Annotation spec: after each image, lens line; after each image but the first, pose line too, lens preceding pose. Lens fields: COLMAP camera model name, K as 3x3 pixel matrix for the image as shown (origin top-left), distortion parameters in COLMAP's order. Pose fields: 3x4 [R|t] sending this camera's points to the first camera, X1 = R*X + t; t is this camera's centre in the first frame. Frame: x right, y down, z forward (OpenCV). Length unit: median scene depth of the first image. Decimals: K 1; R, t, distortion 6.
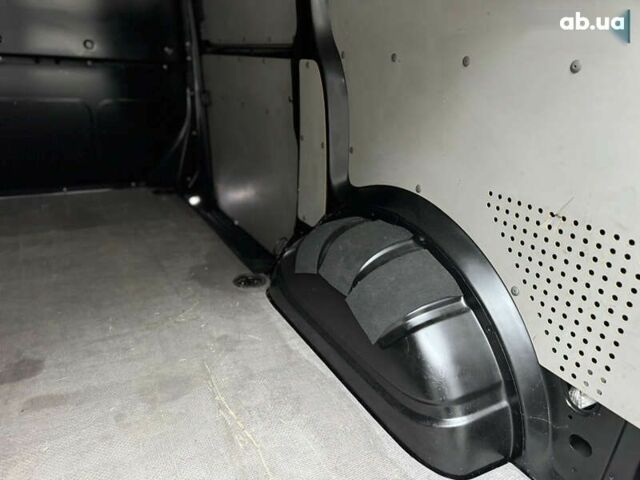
lens RADIAL K [[449.3, 0, 318.9], [0, 449.3, 242.1], [0, 0, 1]] dist [0.056757, -0.068339]
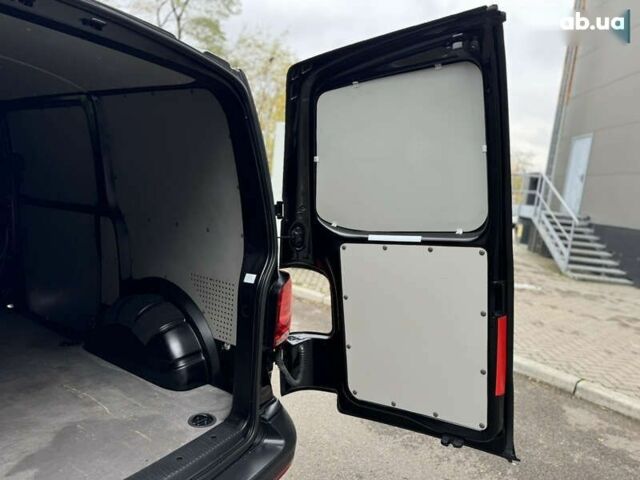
lens RADIAL K [[449.3, 0, 318.9], [0, 449.3, 242.1], [0, 0, 1]] dist [0.056757, -0.068339]
pose [[0.905579, -0.042551, 0.422038, -0.022063], [0.141564, 0.968229, -0.206136, 0.254195], [-0.399858, 0.246418, 0.882831, -1.167584]]
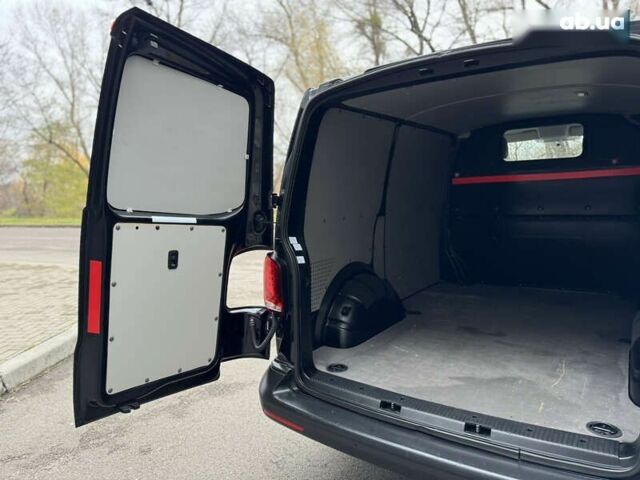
lens RADIAL K [[449.3, 0, 318.9], [0, 449.3, 242.1], [0, 0, 1]] dist [0.056757, -0.068339]
pose [[0.436279, 0.009368, -0.899763, 1.119870], [-0.272031, 0.954528, -0.121965, 0.328967], [0.857706, 0.297974, 0.418989, -0.993887]]
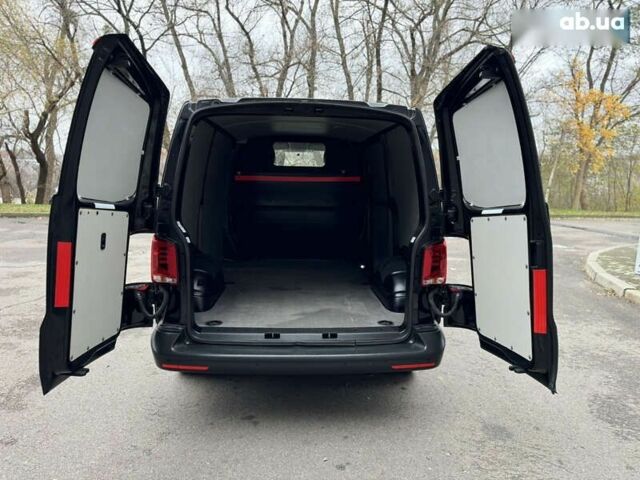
lens RADIAL K [[449.3, 0, 318.9], [0, 449.3, 242.1], [0, 0, 1]] dist [0.056757, -0.068339]
pose [[0.898636, 0.006549, -0.438646, 1.036504], [-0.121440, 0.964528, -0.234388, 0.668435], [0.421552, 0.263899, 0.867555, -1.988763]]
